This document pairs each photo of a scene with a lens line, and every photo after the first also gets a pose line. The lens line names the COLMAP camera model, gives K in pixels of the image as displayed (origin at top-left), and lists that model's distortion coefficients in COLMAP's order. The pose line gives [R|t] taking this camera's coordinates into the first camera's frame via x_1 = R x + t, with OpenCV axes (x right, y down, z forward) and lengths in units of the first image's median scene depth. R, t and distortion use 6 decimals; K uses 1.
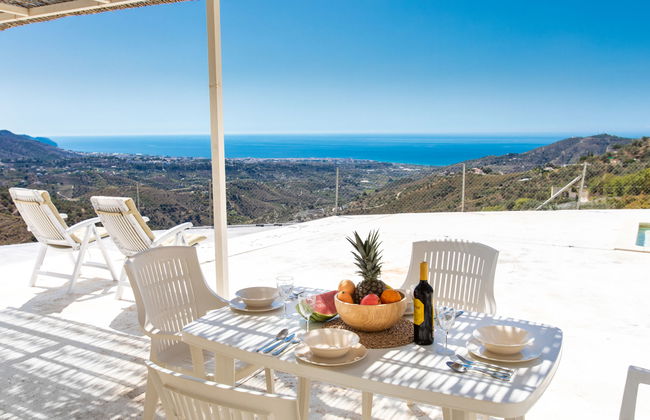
lens RADIAL K [[590.1, 0, 325.0], [0, 590.1, 210.0], [0, 0, 1]] dist [-0.004056, 0.006110]
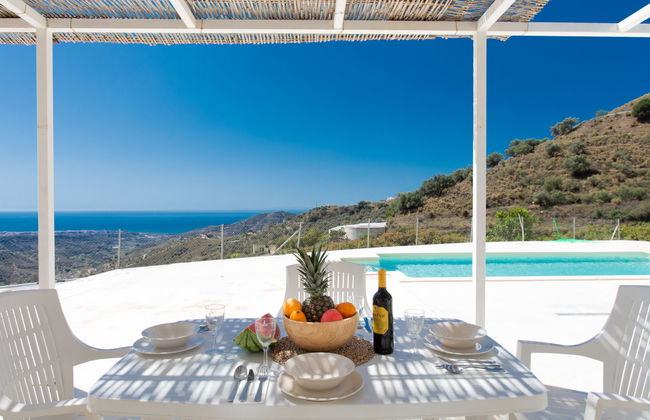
lens RADIAL K [[400.5, 0, 315.8], [0, 400.5, 211.4], [0, 0, 1]] dist [-0.002941, -0.000224]
pose [[0.858249, 0.000364, 0.513234, -0.175204], [0.066849, 0.991401, -0.112491, 0.038247], [-0.508861, 0.130855, 0.850845, 0.292223]]
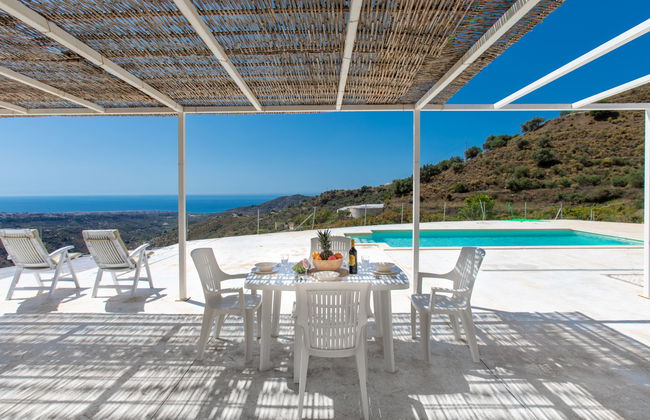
lens RADIAL K [[335.8, 0, 314.3], [0, 335.8, 199.8], [0, 0, 1]] dist [-0.006131, -0.000500]
pose [[0.875931, -0.010761, 0.482317, -0.405840], [0.065513, 0.993144, -0.096820, 0.031476], [-0.477968, 0.116405, 0.870630, -0.100276]]
